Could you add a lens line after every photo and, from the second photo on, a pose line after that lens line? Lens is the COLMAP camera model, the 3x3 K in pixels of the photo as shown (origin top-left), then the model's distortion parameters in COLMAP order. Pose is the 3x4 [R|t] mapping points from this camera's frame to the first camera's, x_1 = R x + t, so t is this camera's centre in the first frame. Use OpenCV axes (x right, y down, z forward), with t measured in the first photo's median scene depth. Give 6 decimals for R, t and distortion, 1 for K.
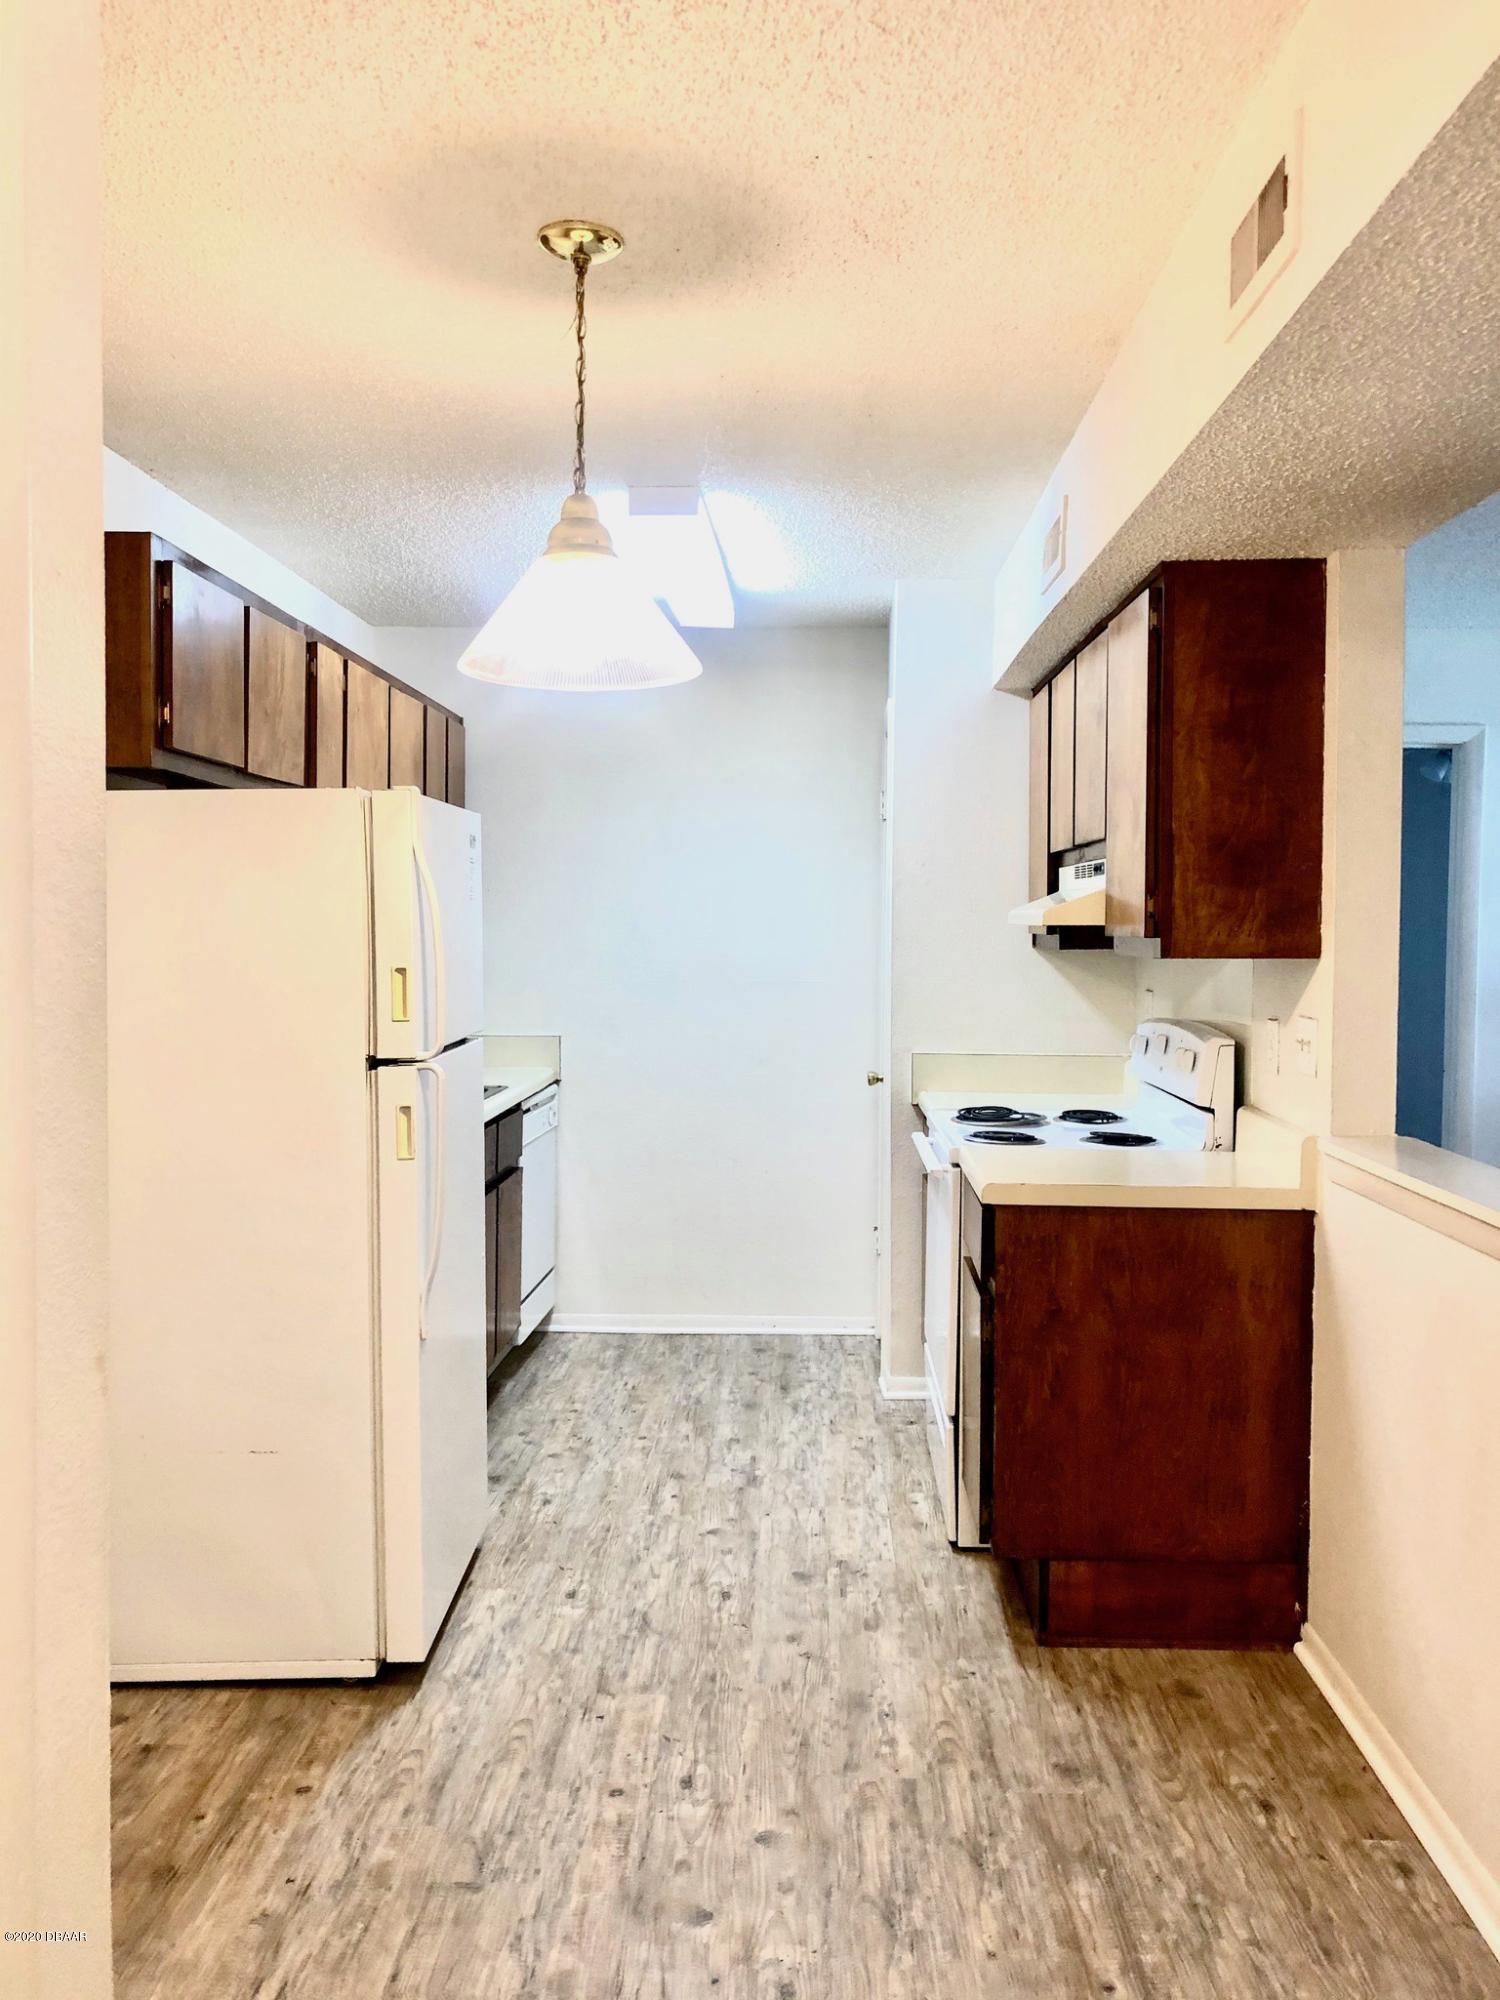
lens RADIAL K [[1641.8, 0, 750.0], [0, 1641.8, 1000.0], [0, 0, 1]] dist [0.030383, -0.008512]
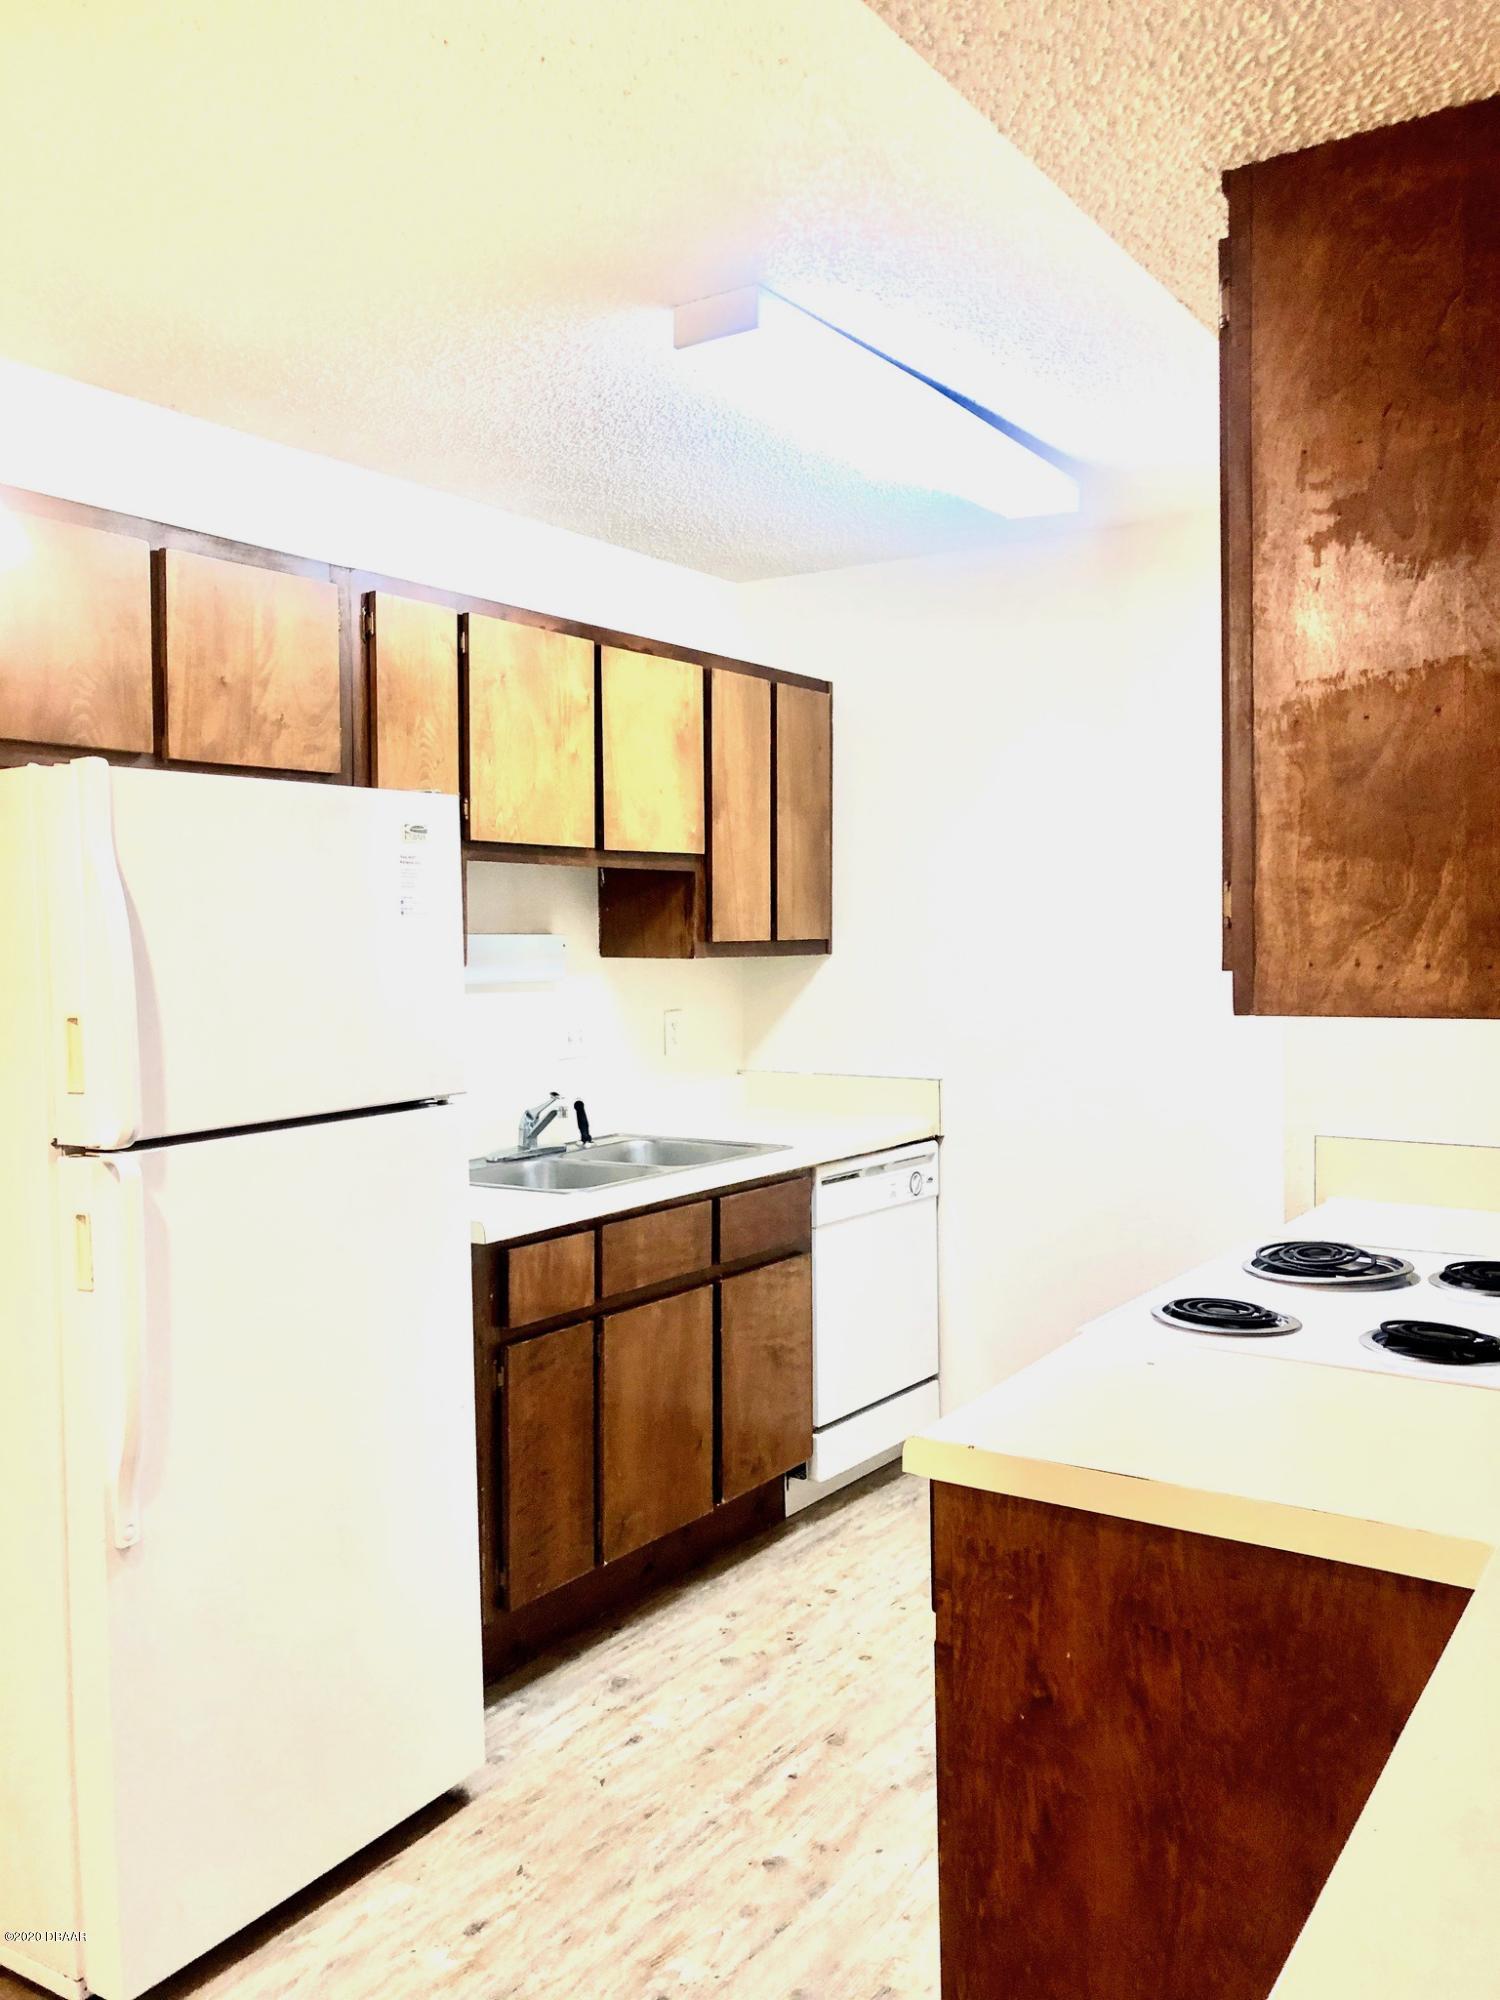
lens RADIAL K [[1638.5, 0, 739.0], [0, 1638.5, 998.0], [0, 0, 1]] dist [0.055990, -0.041542]
pose [[0.850533, 0.008900, -0.525847, 0.371799], [-0.010101, 0.999949, 0.000587, -0.028417], [0.525825, 0.004813, 0.850579, 0.507927]]
